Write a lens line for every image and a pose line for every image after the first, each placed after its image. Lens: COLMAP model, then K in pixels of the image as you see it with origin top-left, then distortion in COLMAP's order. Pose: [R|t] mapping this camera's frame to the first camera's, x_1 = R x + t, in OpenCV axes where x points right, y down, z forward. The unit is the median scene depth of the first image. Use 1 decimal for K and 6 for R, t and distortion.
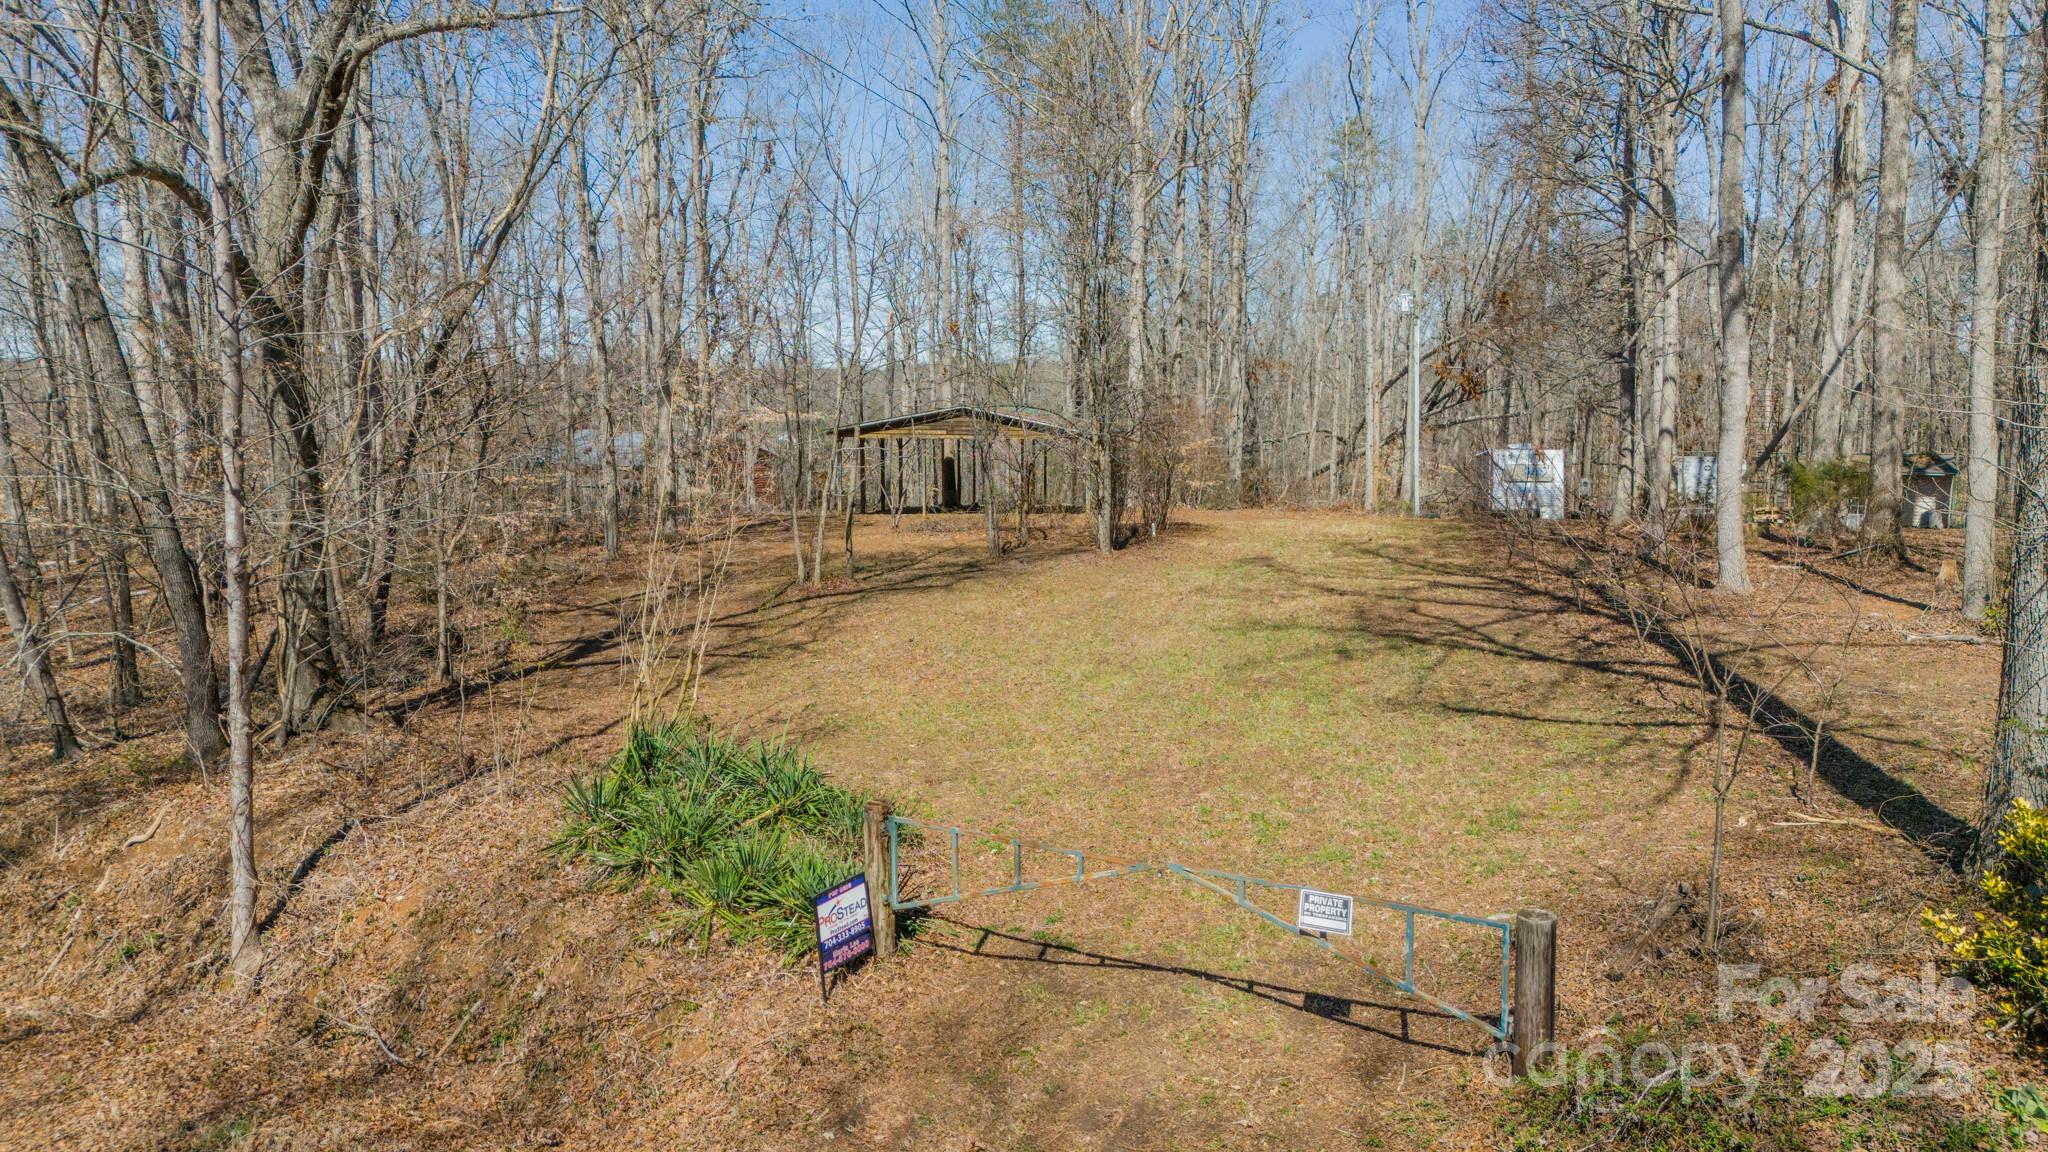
lens RADIAL K [[1520.1, 0, 1015.8], [0, 1520.1, 618.2], [0, 0, 1]] dist [0.064168, -0.051407]
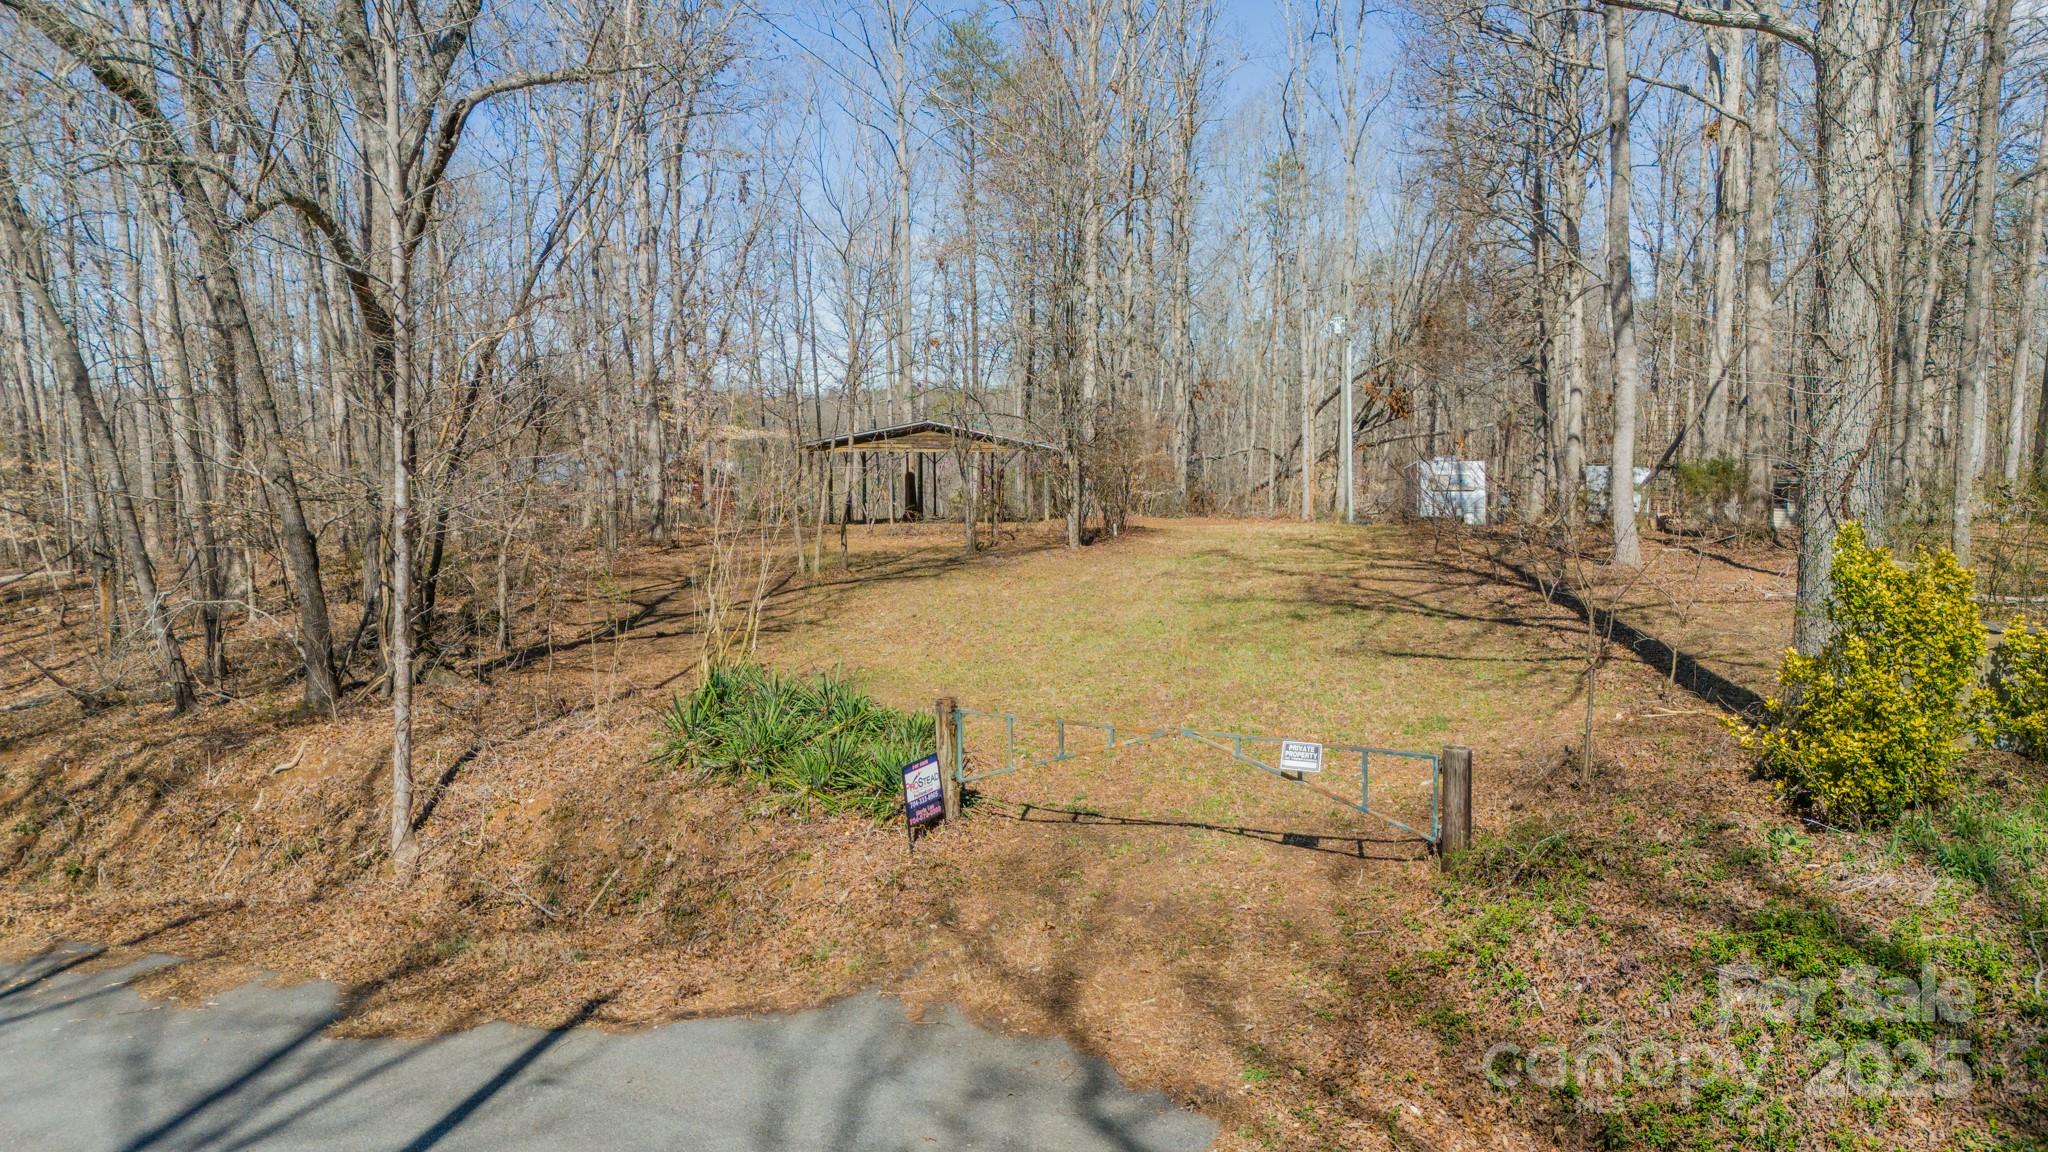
lens RADIAL K [[1520.1, 0, 1015.8], [0, 1520.1, 618.2], [0, 0, 1]] dist [0.064168, -0.051407]
pose [[0.999086, -0.007565, 0.042072, -0.052458], [0.008321, 0.999806, -0.017838, 0.047417], [-0.041928, 0.018172, 0.998955, -0.165605]]
